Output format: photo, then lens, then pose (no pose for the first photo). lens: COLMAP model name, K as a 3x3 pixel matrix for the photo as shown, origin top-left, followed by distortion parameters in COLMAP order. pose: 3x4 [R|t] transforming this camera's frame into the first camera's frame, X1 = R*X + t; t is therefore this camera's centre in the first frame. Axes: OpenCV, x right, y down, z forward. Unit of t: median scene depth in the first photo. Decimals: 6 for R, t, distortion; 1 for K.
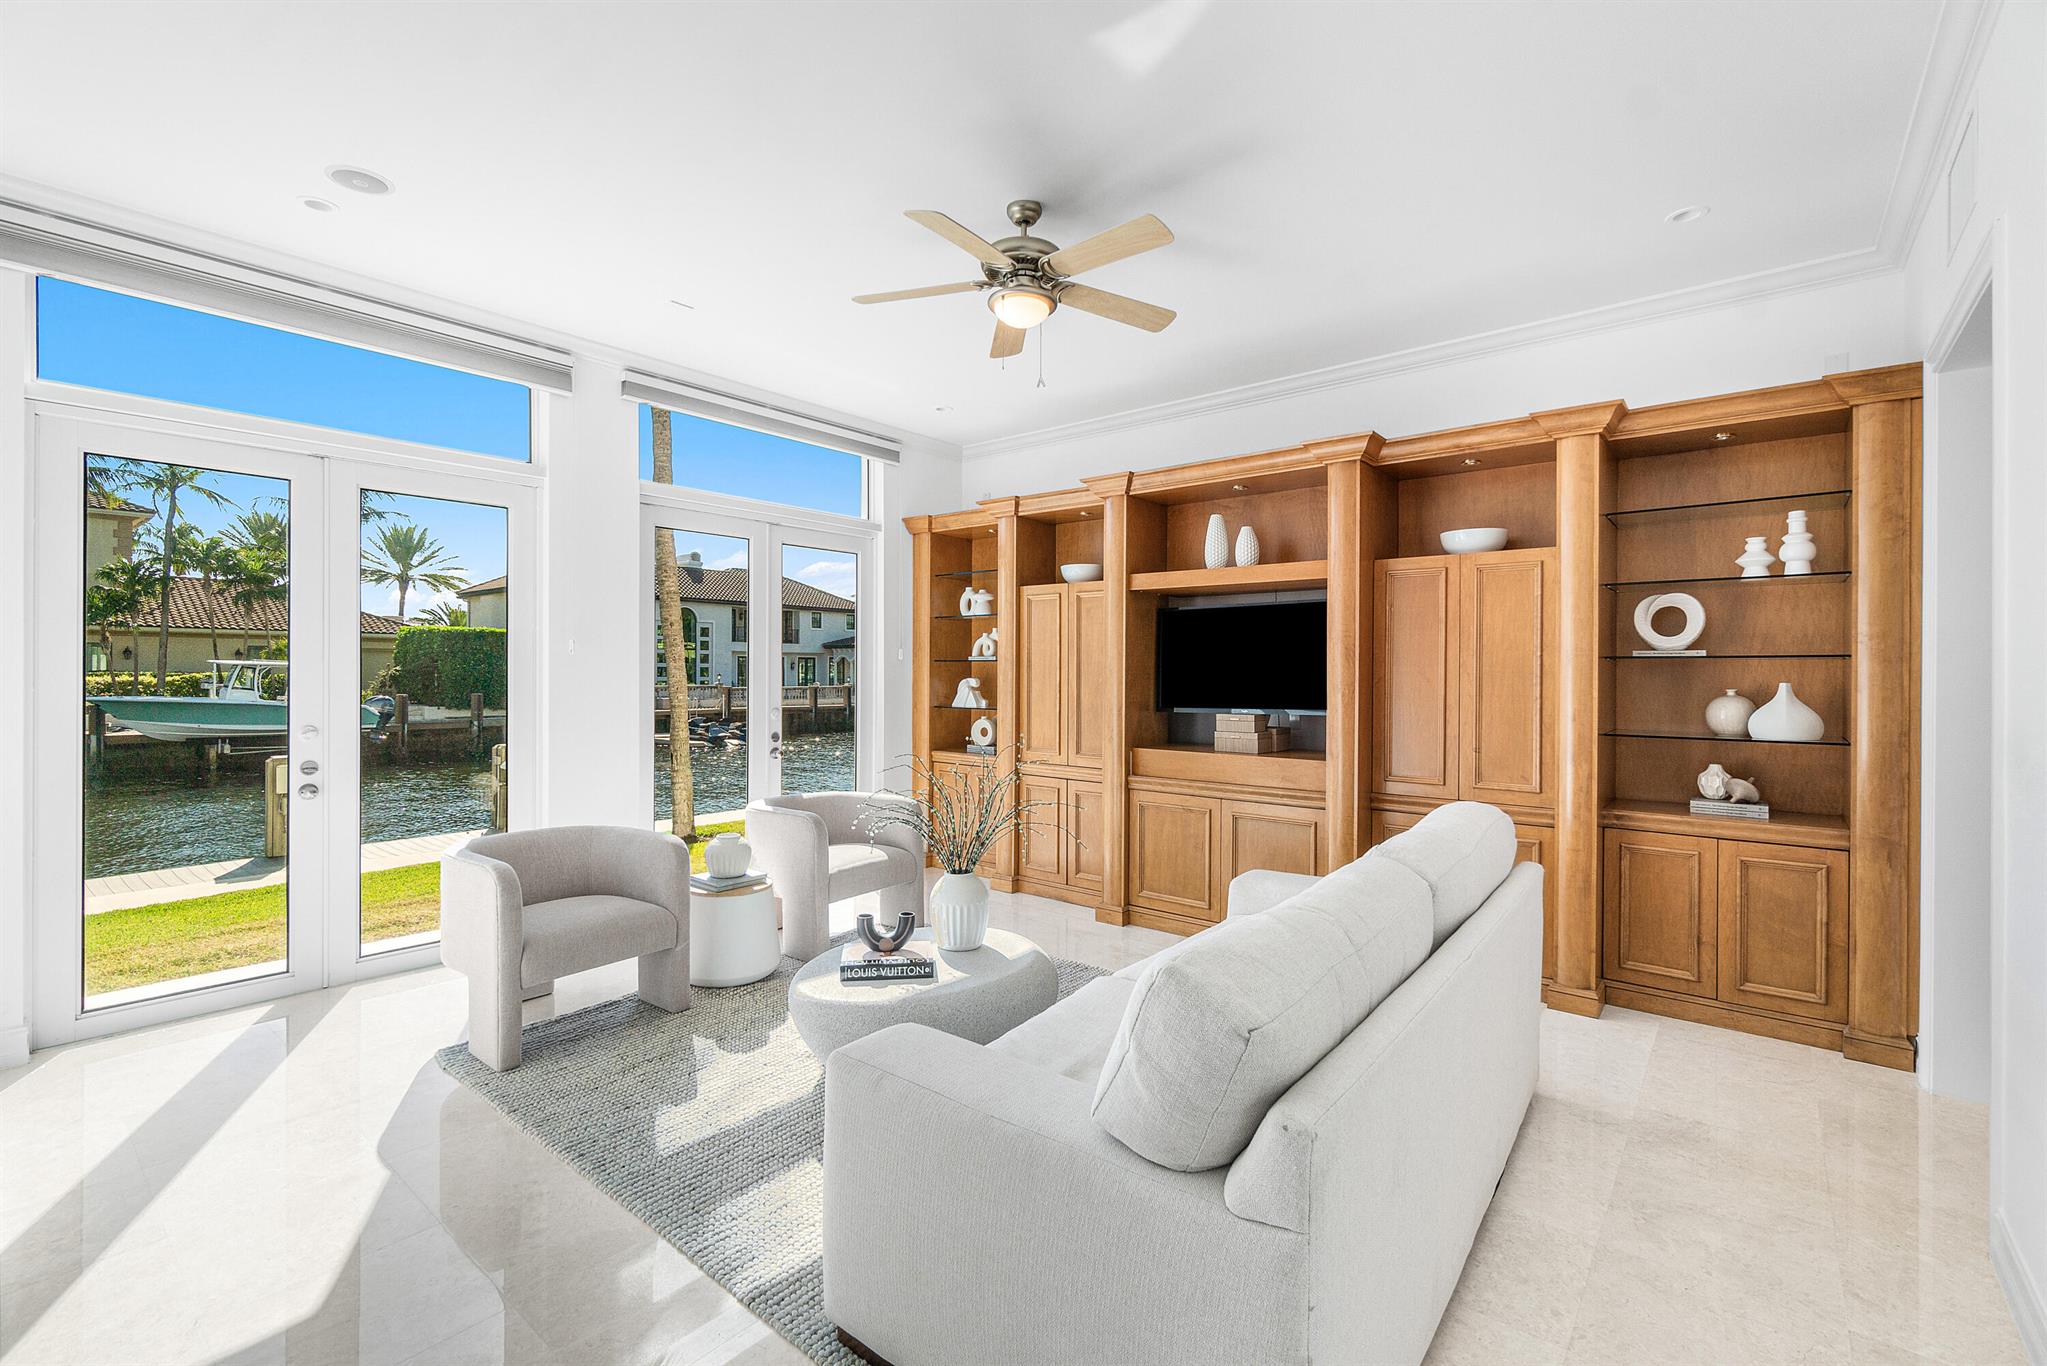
lens RADIAL K [[877.8, 0, 1021.5], [0, 877.8, 676.6], [0, 0, 1]] dist [-0.002677, 0.000996]
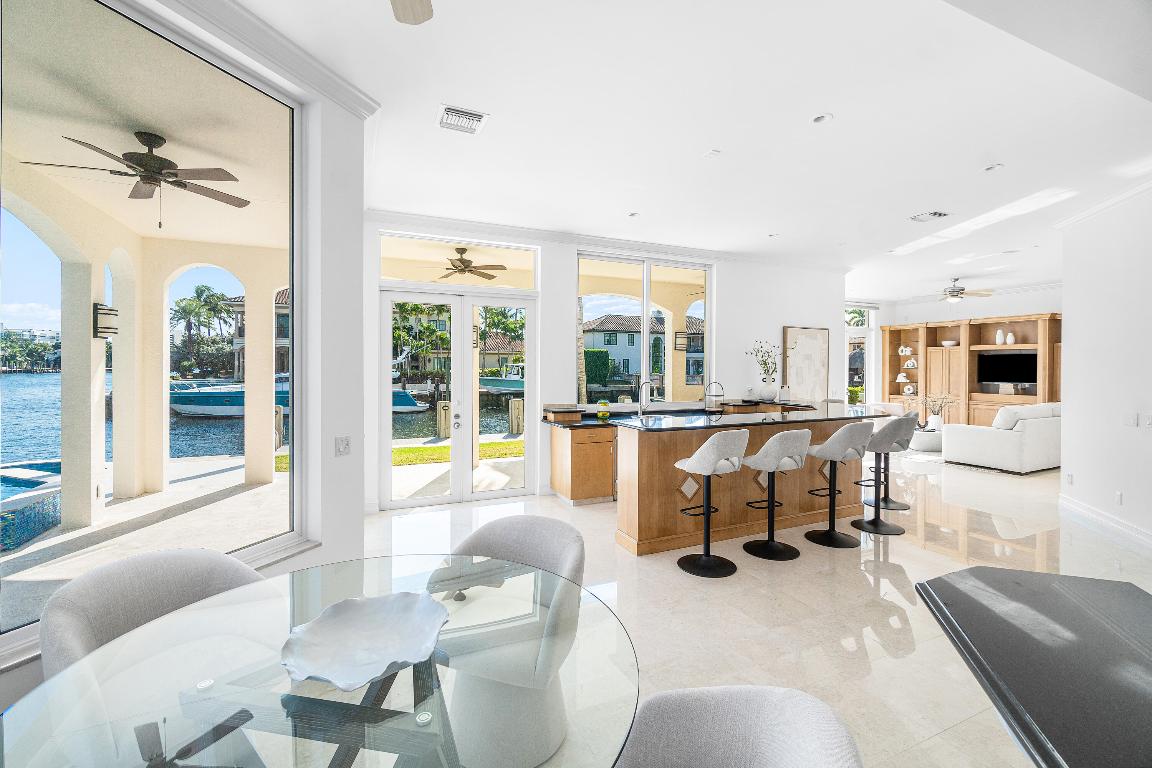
lens RADIAL K [[494.0, 0, 574.4], [0, 494.0, 371.4], [0, 0, 1]] dist [-0.002677, 0.000996]
pose [[0.899217, 0.003414, -0.437490, -0.434765], [-0.001087, 0.999984, 0.005568, -0.017677], [0.437502, -0.004531, 0.899206, -1.498883]]
